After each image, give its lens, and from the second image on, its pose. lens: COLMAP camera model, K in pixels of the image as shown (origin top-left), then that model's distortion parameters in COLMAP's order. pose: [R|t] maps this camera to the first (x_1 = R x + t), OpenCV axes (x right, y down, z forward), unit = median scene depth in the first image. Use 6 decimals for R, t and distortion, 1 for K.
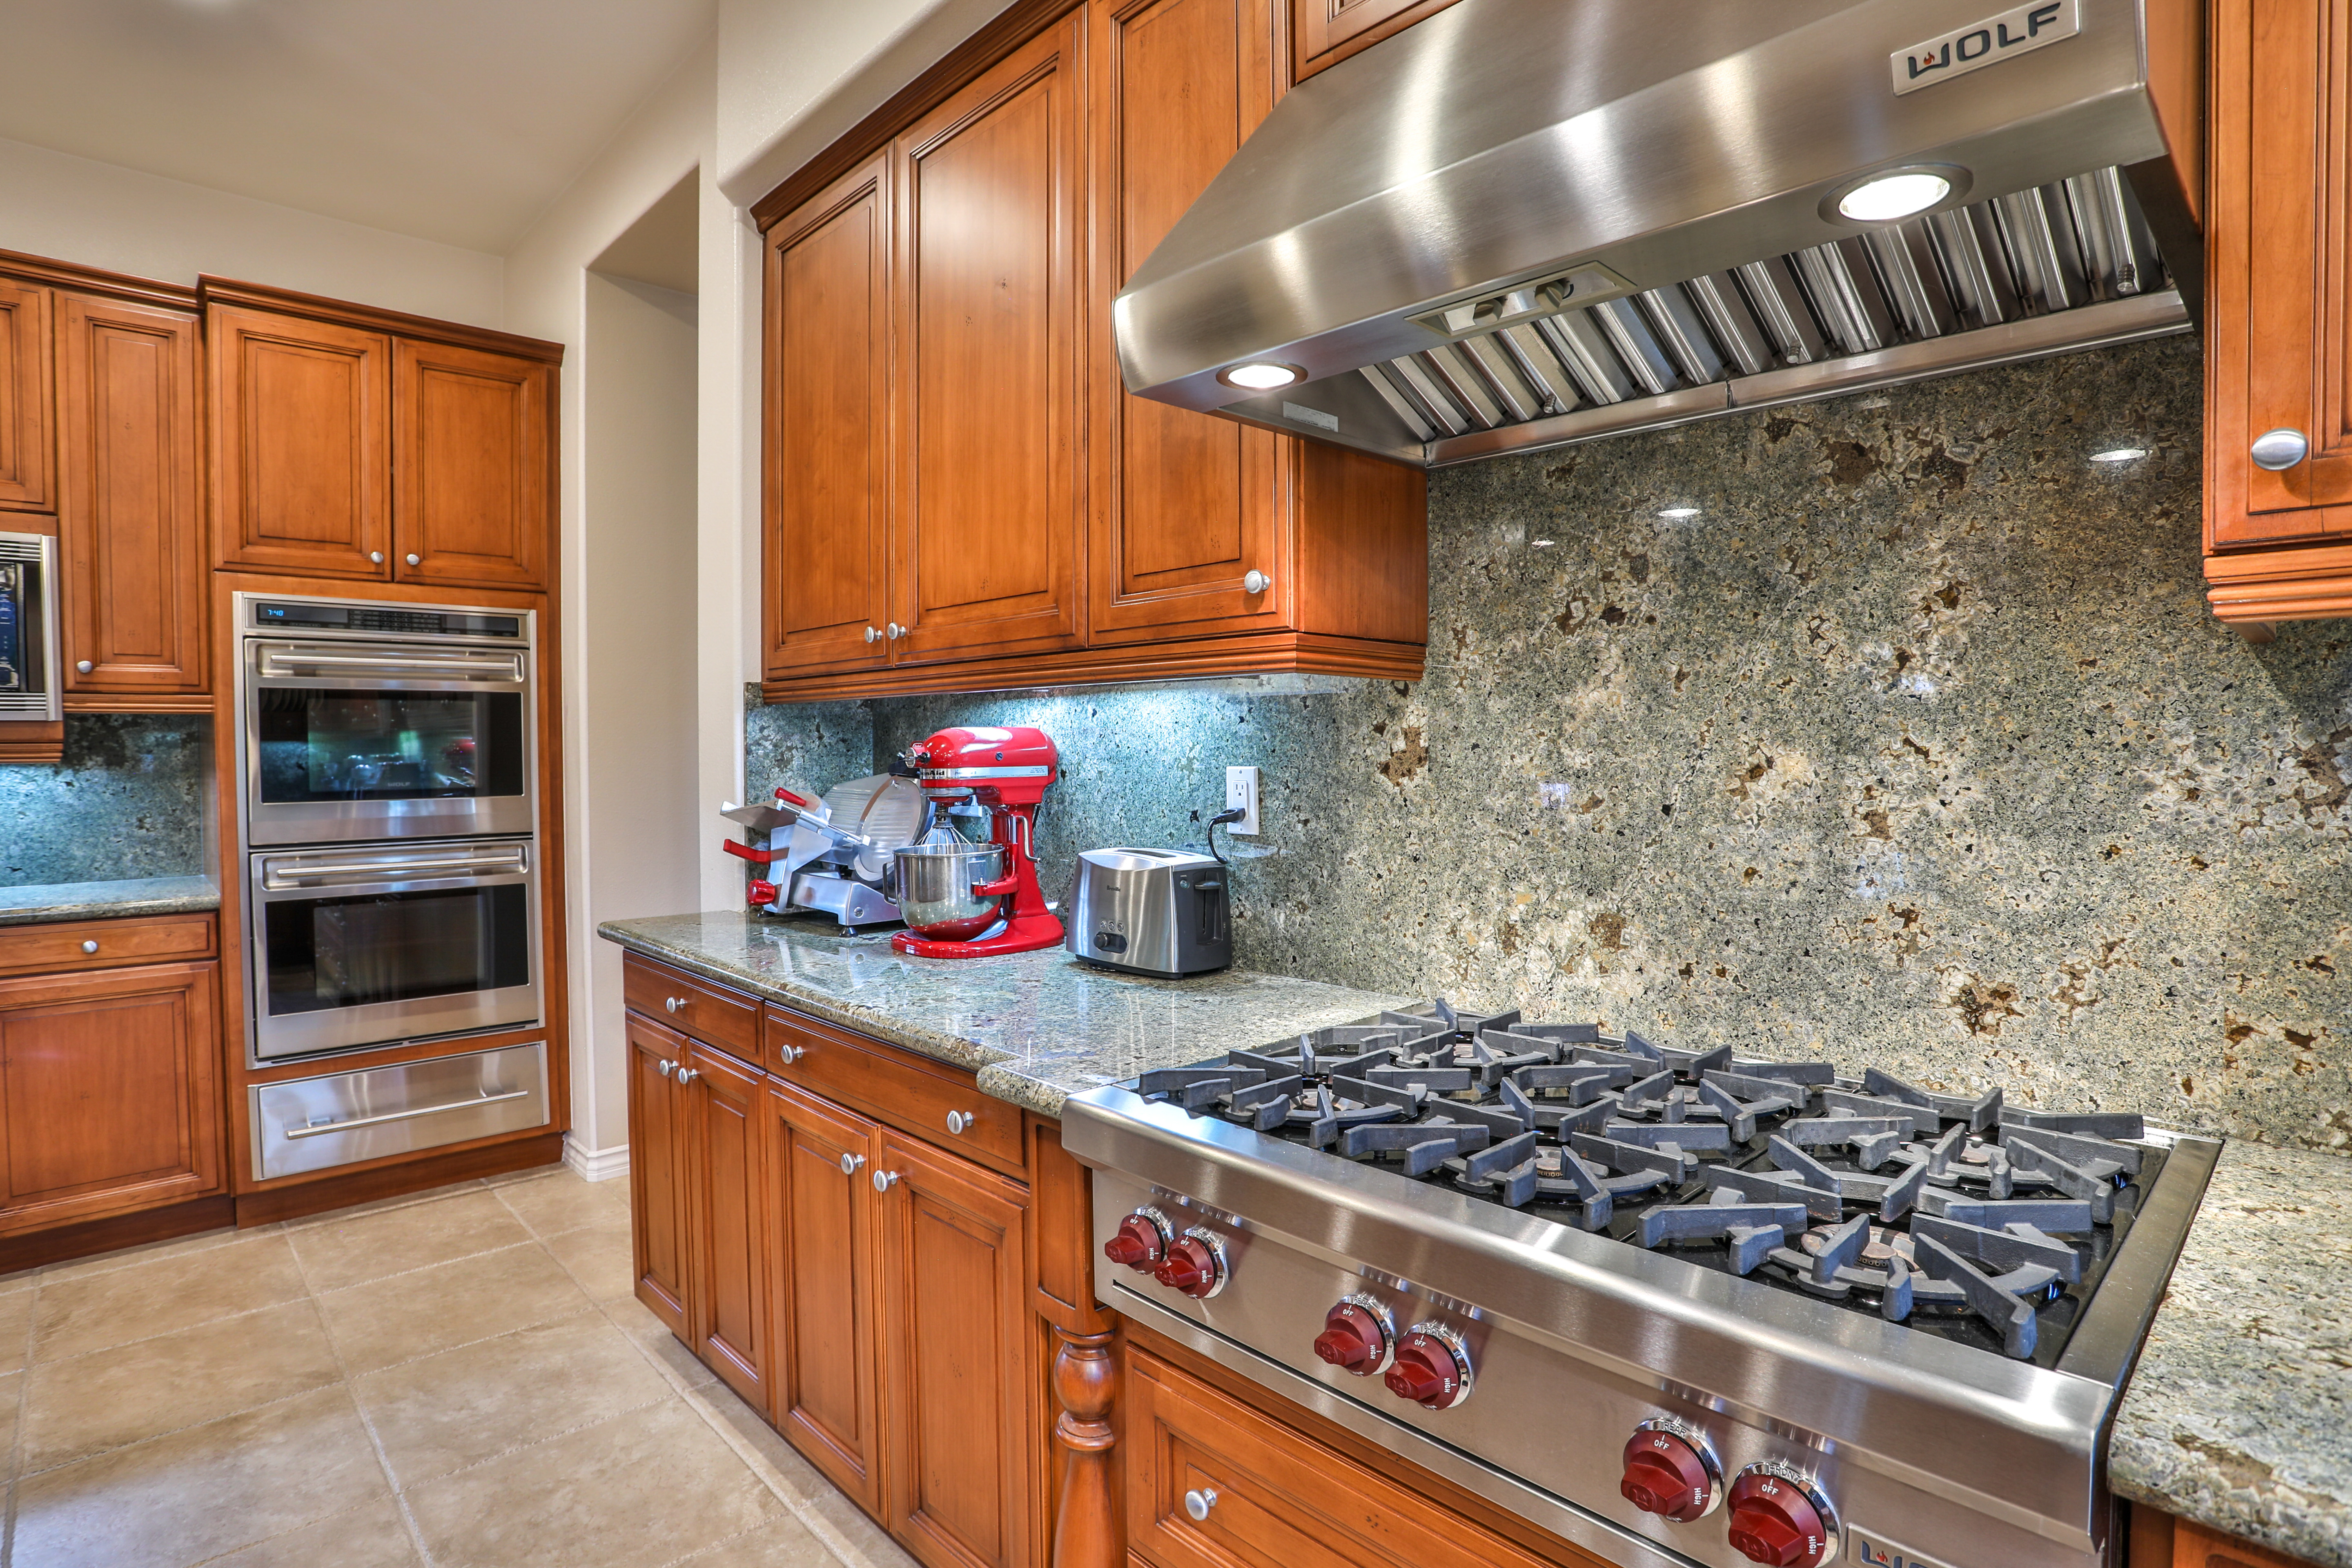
lens RADIAL K [[1196.3, 0, 1171.2], [0, 1196.3, 787.6], [0, 0, 1]] dist [-0.035797, -0.000398]
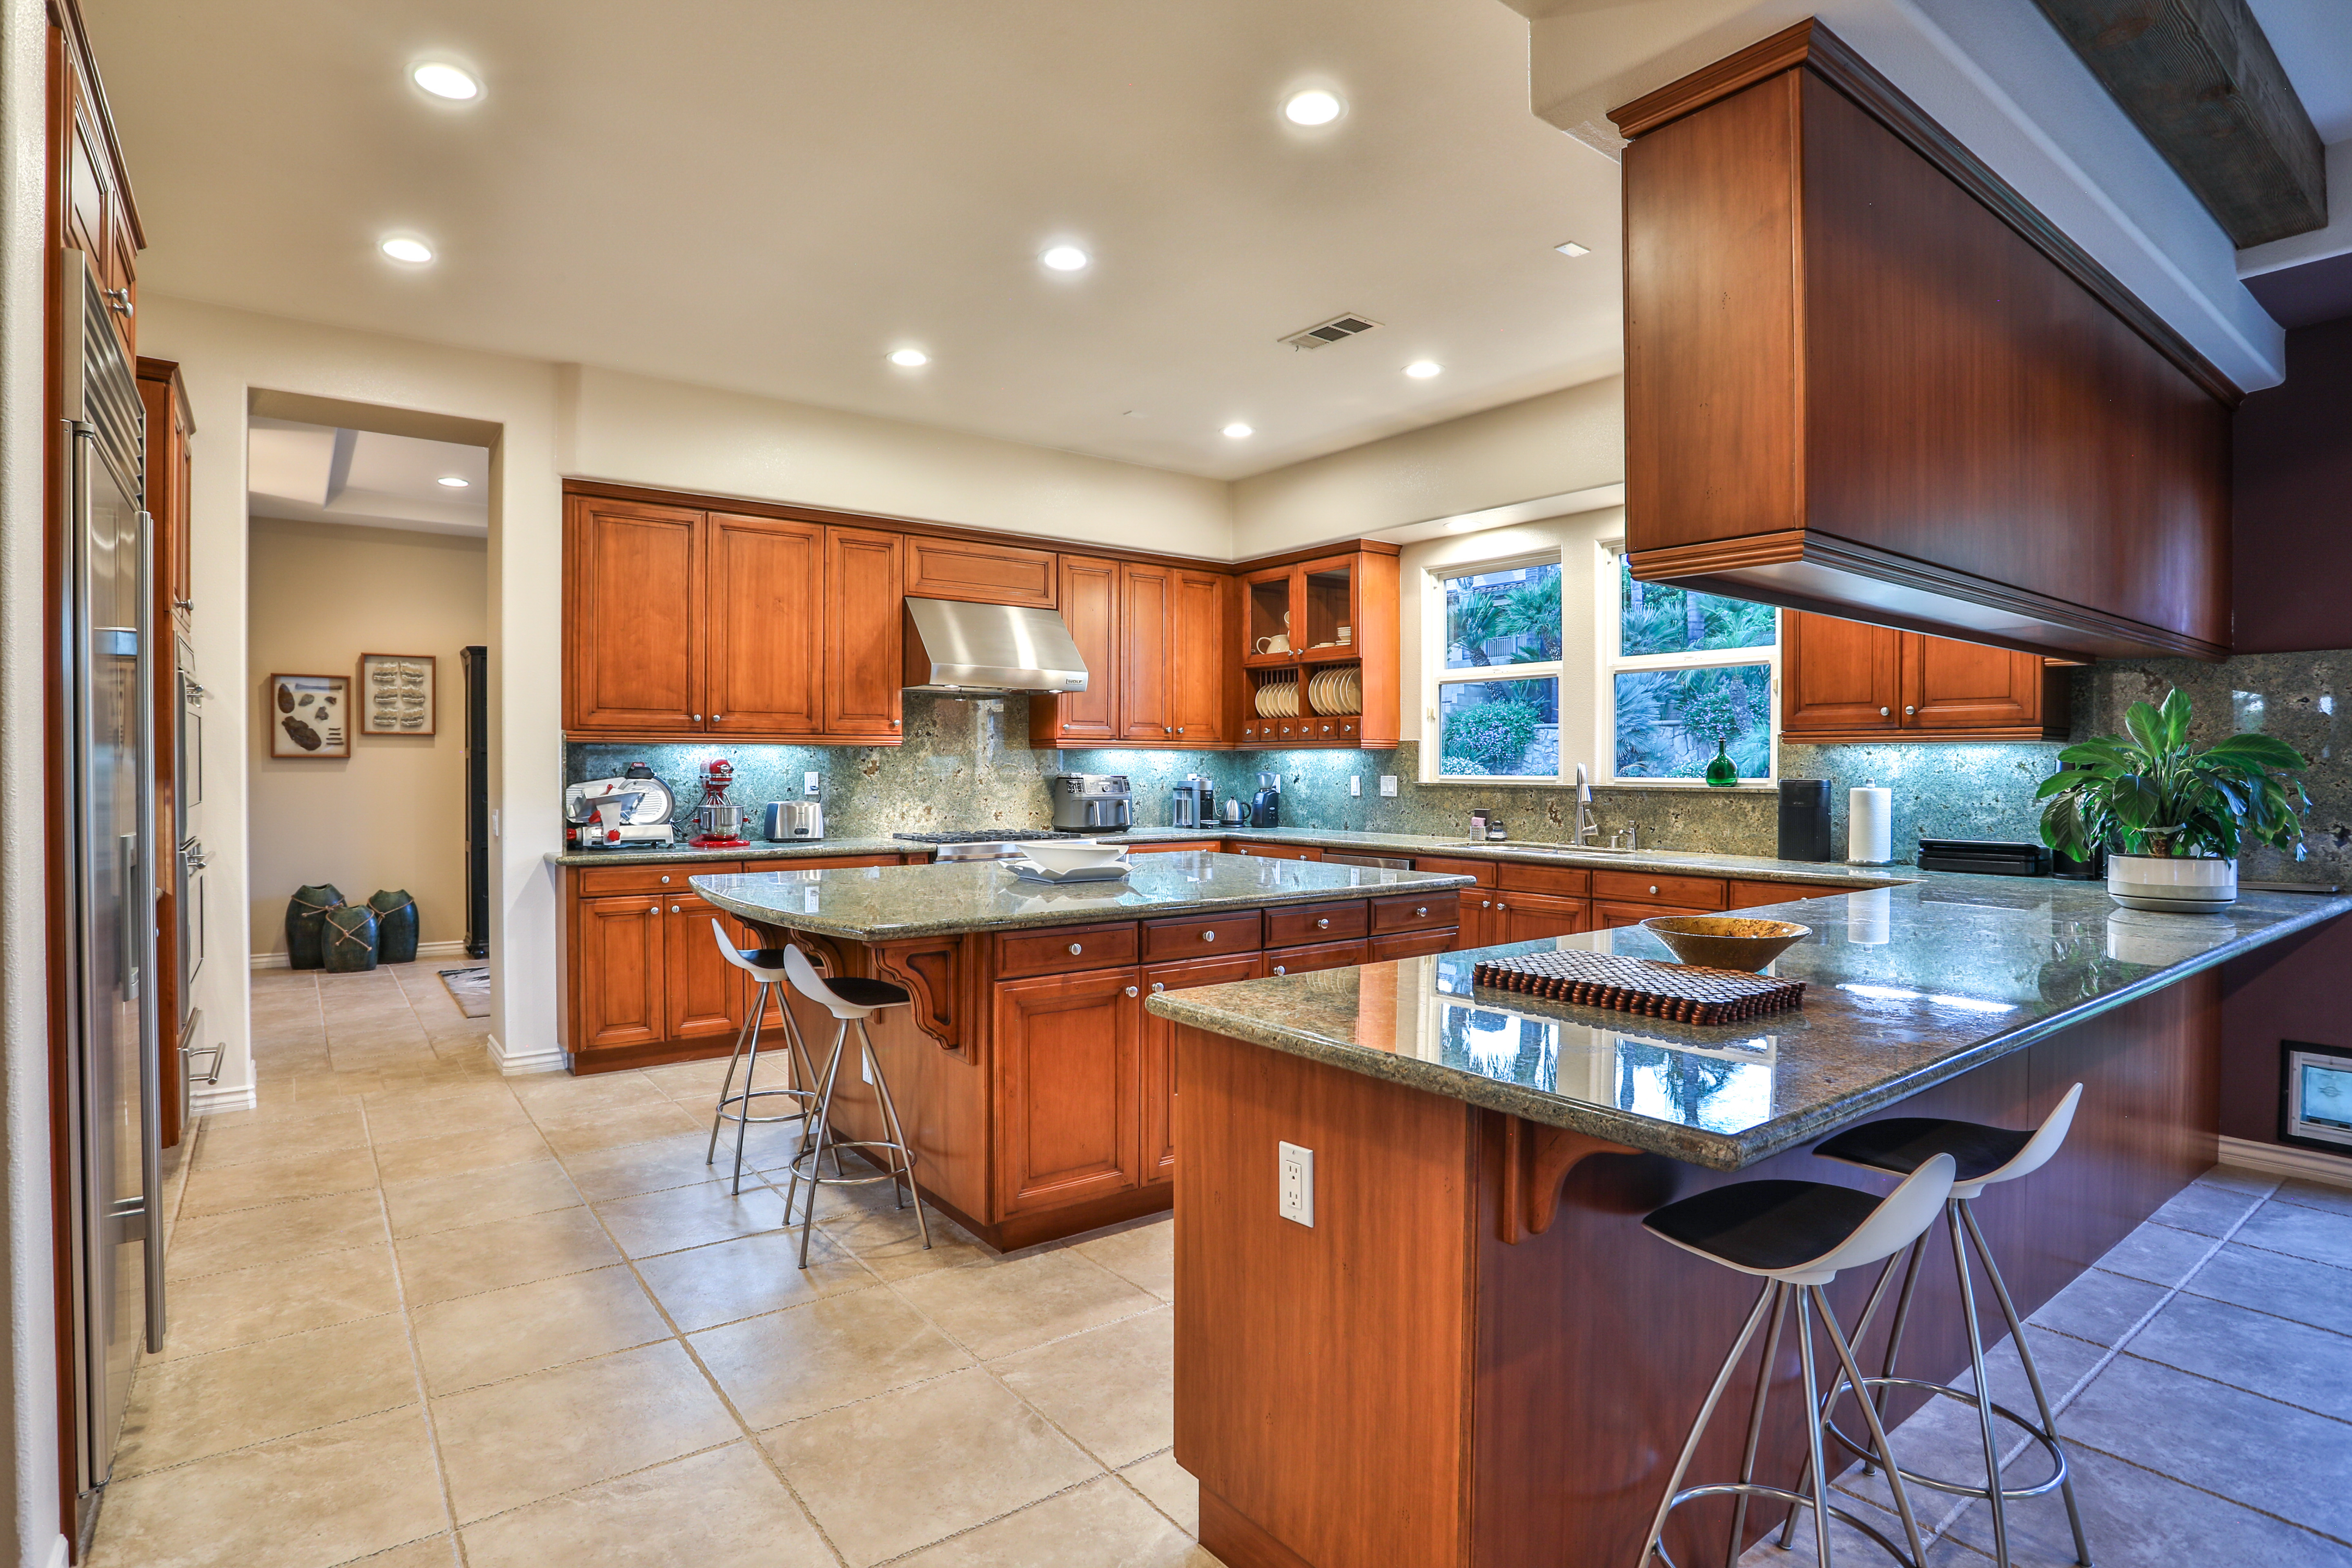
lens RADIAL K [[1196.3, 0, 1173.1], [0, 1196.3, 779.5], [0, 0, 1]] dist [-0.035797, -0.000398]
pose [[0.098894, -0.014108, 0.994998, -3.442720], [0.023249, 0.999659, 0.011863, -0.015585], [-0.994826, 0.021959, 0.099188, -0.246204]]
